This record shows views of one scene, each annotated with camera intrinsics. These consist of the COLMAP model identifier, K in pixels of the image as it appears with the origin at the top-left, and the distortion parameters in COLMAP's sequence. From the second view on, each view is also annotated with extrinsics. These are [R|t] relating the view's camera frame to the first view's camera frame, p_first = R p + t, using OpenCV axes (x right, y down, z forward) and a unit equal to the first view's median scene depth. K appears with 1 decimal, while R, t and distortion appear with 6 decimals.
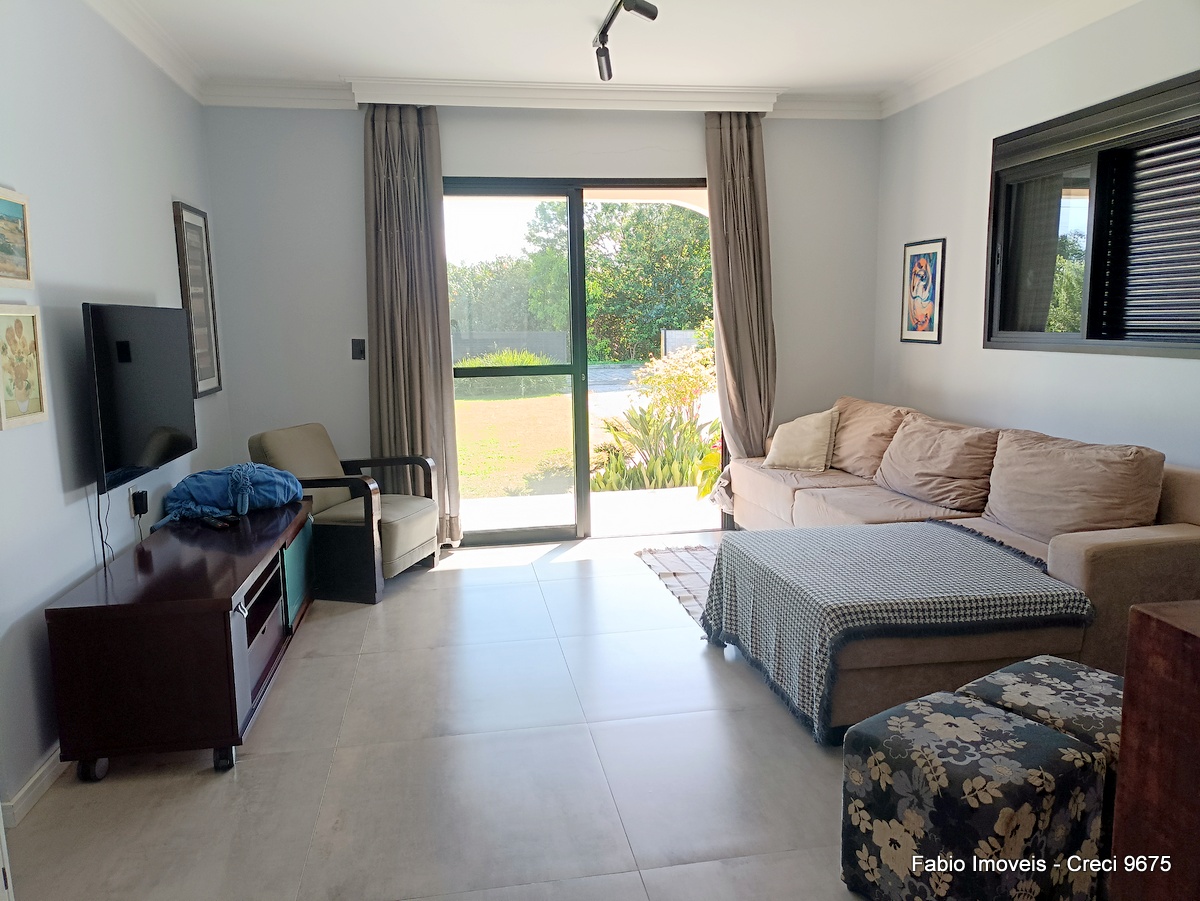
lens RADIAL K [[883.6, 0, 602.7], [0, 883.6, 453.0], [0, 0, 1]] dist [0.034195, -0.026436]
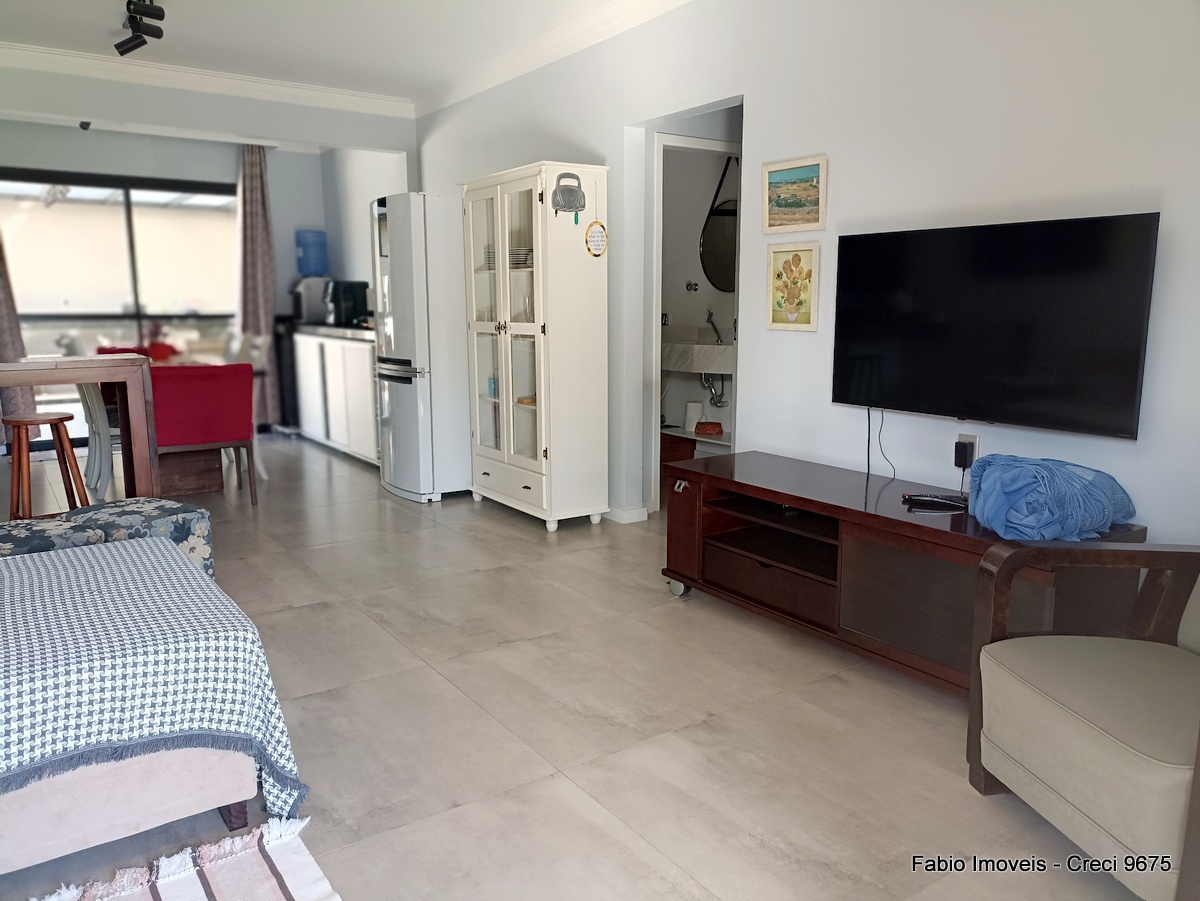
lens RADIAL K [[883.6, 0, 598.0], [0, 883.6, 448.2], [0, 0, 1]] dist [0.034195, -0.026436]
pose [[-0.906041, 0.089622, -0.413591, 0.136671], [-0.045767, 0.950834, 0.306299, -0.162210], [0.420708, 0.296448, -0.857393, 1.282056]]
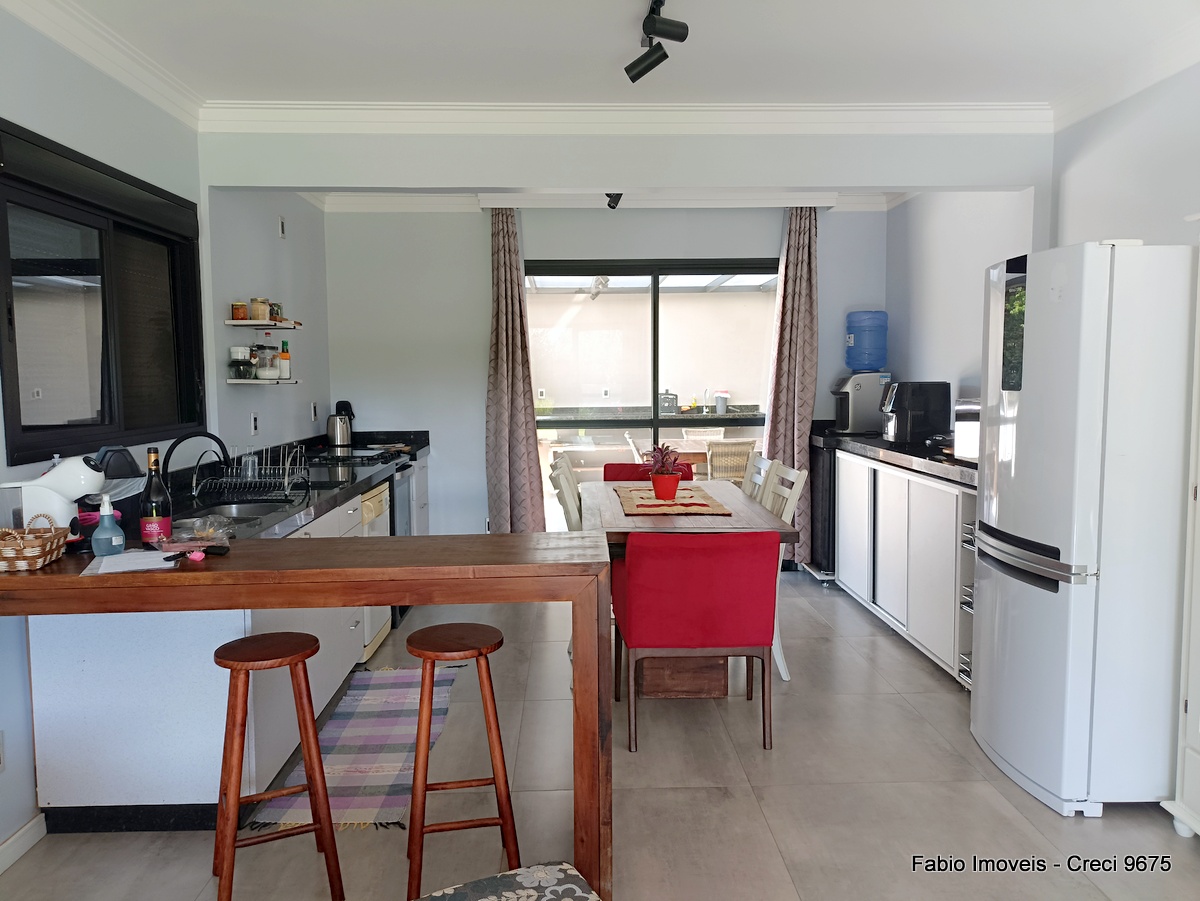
lens RADIAL K [[883.6, 0, 597.1], [0, 883.6, 454.4], [0, 0, 1]] dist [0.034195, -0.026436]
pose [[-0.989936, 0.015478, 0.140665, 0.103019], [0.049139, 0.969749, 0.239109, -0.137229], [-0.132709, 0.243615, -0.960750, 0.794700]]
